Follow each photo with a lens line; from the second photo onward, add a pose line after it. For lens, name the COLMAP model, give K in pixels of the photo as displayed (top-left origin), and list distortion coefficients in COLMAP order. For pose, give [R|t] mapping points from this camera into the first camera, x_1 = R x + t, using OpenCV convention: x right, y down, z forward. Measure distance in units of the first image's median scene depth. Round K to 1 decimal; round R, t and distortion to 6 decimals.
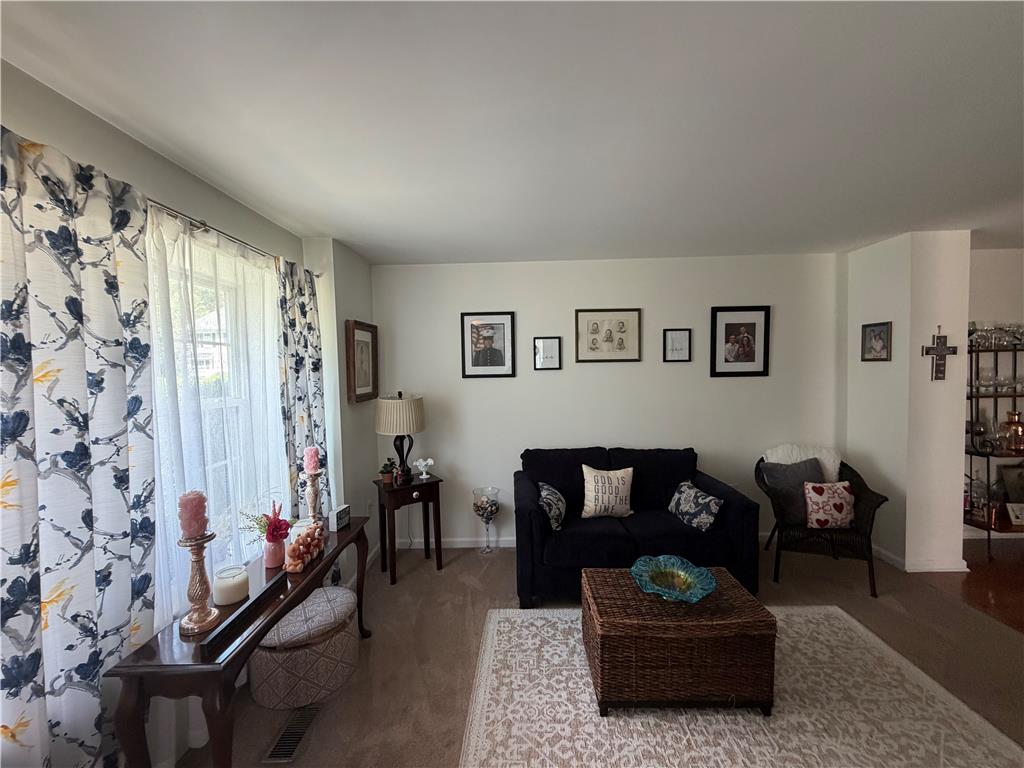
lens RADIAL K [[405.4, 0, 512.0], [0, 405.4, 384.0], [0, 0, 1]] dist [0.000280, 0.000462]
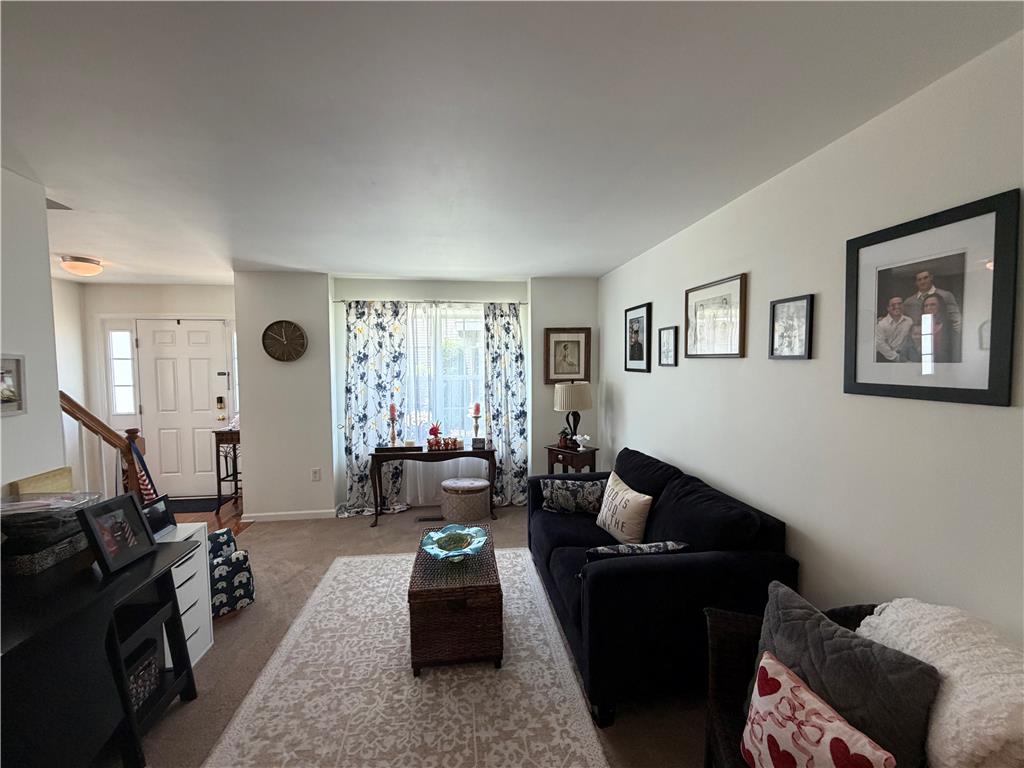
lens RADIAL K [[405.4, 0, 512.0], [0, 405.4, 384.0], [0, 0, 1]] dist [0.000280, 0.000462]
pose [[0.152133, 0.076089, -0.985427, 1.264737], [-0.036092, 0.996795, 0.071395, -0.066353], [0.987701, 0.024704, 0.154392, 0.782633]]
